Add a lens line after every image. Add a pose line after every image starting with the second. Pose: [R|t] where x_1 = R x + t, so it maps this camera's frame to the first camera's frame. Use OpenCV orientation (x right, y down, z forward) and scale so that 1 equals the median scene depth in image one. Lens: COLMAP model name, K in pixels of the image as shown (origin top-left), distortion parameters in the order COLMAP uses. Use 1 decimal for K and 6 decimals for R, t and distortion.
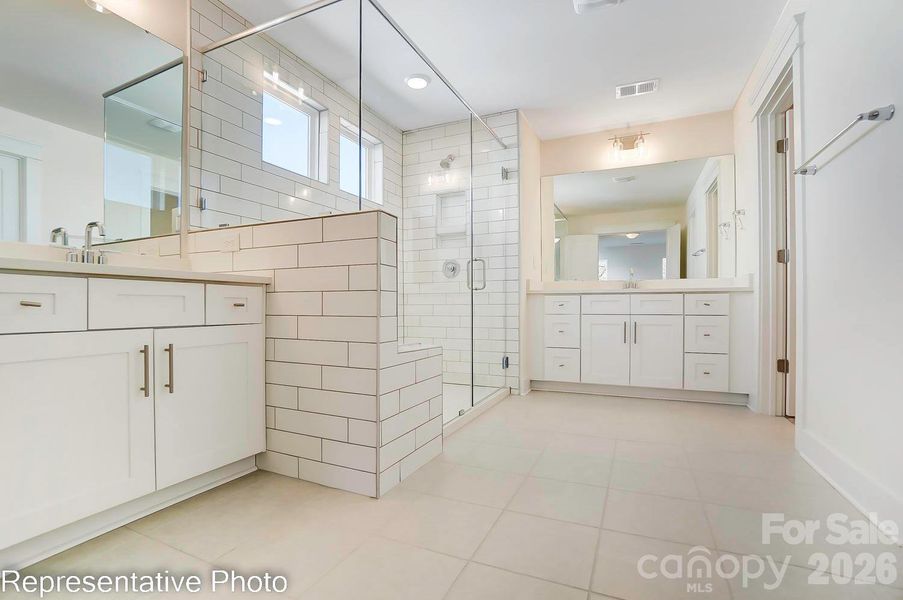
lens RADIAL K [[409.6, 0, 447.5], [0, 409.6, 302.1], [0, 0, 1]] dist [-0.028580, 0.001196]
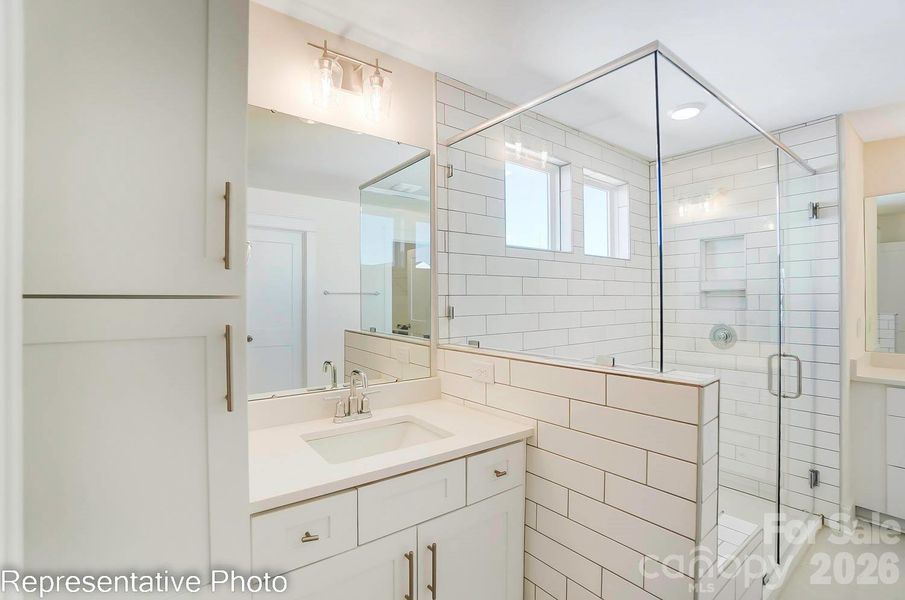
lens RADIAL K [[404.2, 0, 461.8], [0, 404.2, 295.9], [0, 0, 1]] dist [-0.026707, 0.002637]
pose [[0.898967, 0.003929, -0.437998, -0.127466], [0.001282, 0.999932, 0.011601, -0.205933], [0.438014, -0.010991, 0.898901, 0.131416]]
